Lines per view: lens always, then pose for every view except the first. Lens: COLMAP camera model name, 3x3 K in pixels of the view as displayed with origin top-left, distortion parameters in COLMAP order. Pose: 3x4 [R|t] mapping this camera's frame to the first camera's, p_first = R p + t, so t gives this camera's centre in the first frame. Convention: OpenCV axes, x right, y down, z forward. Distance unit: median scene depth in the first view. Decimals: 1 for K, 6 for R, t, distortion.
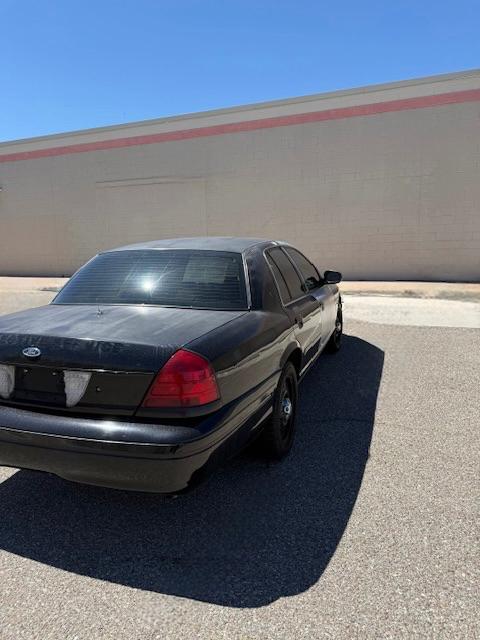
lens RADIAL K [[446.3, 0, 240.0], [0, 446.3, 320.0], [0, 0, 1]] dist [0.077948, -0.116855]
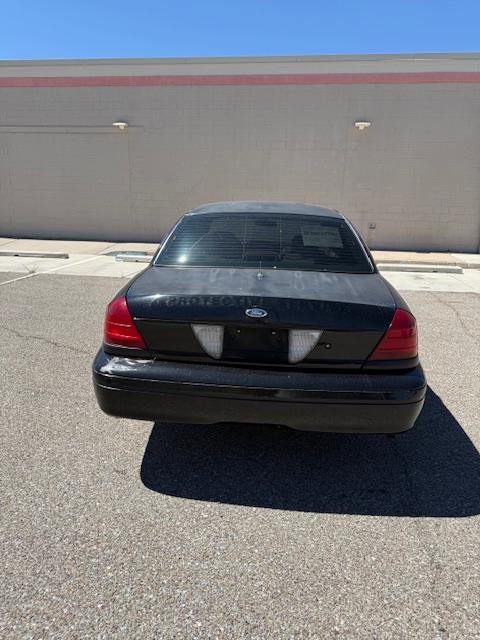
lens RADIAL K [[446.3, 0, 240.0], [0, 446.3, 320.0], [0, 0, 1]] dist [0.077948, -0.116855]
pose [[0.962357, -0.019424, 0.271094, -0.756069], [-0.002142, 0.996870, 0.079028, 0.006162], [-0.271781, -0.076633, 0.959303, 0.025285]]
